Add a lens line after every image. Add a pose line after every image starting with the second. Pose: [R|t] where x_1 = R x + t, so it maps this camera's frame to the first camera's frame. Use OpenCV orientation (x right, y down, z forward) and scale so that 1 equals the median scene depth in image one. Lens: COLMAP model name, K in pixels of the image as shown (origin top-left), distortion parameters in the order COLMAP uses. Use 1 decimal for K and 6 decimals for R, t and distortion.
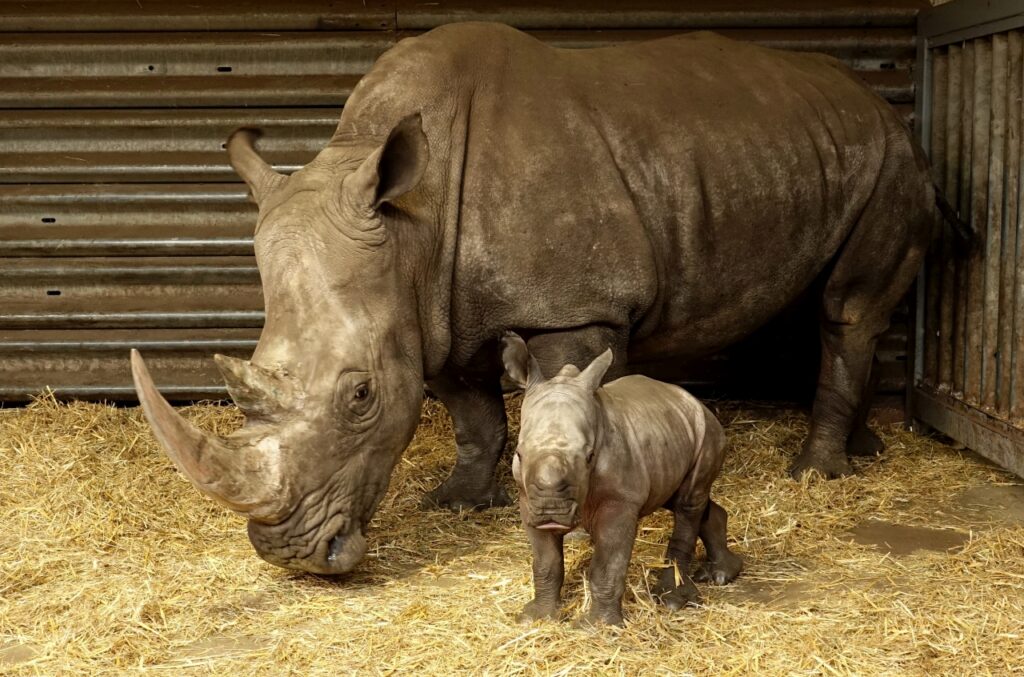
lens RADIAL K [[1204.8, 0, 512.0], [0, 1204.8, 338.5], [0, 0, 1]] dist [0.001796, -0.006279]
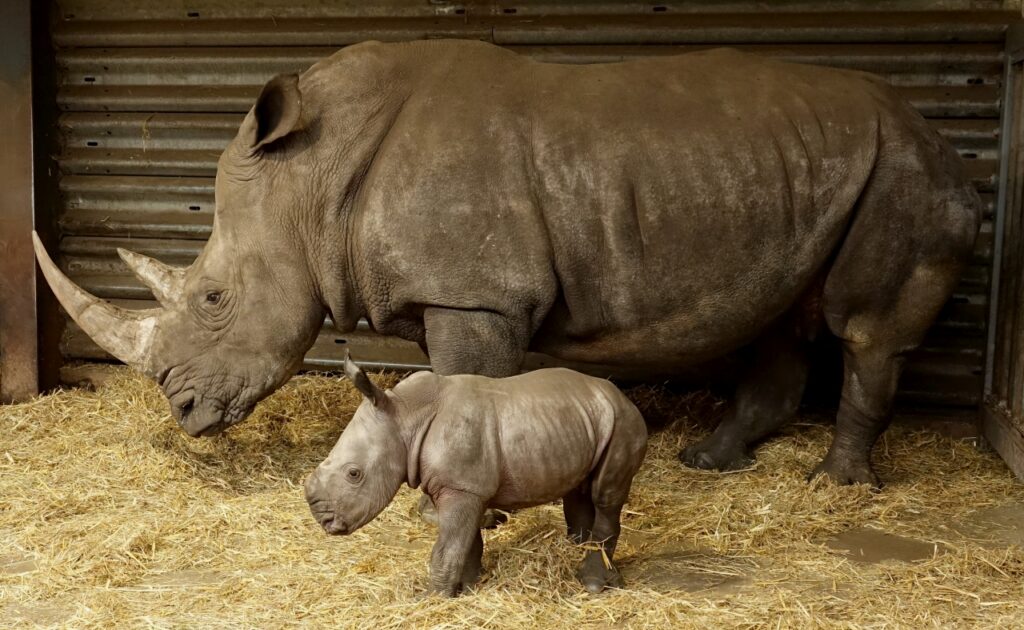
lens RADIAL K [[1130.2, 0, 512.0], [0, 1130.2, 315.0], [0, 0, 1]] dist [-0.012847, 0.022235]
pose [[0.975383, 0.051733, -0.214364, 0.154936], [-0.055281, 0.998415, -0.010588, -0.000774], [0.213477, 0.022177, 0.976696, 0.005356]]
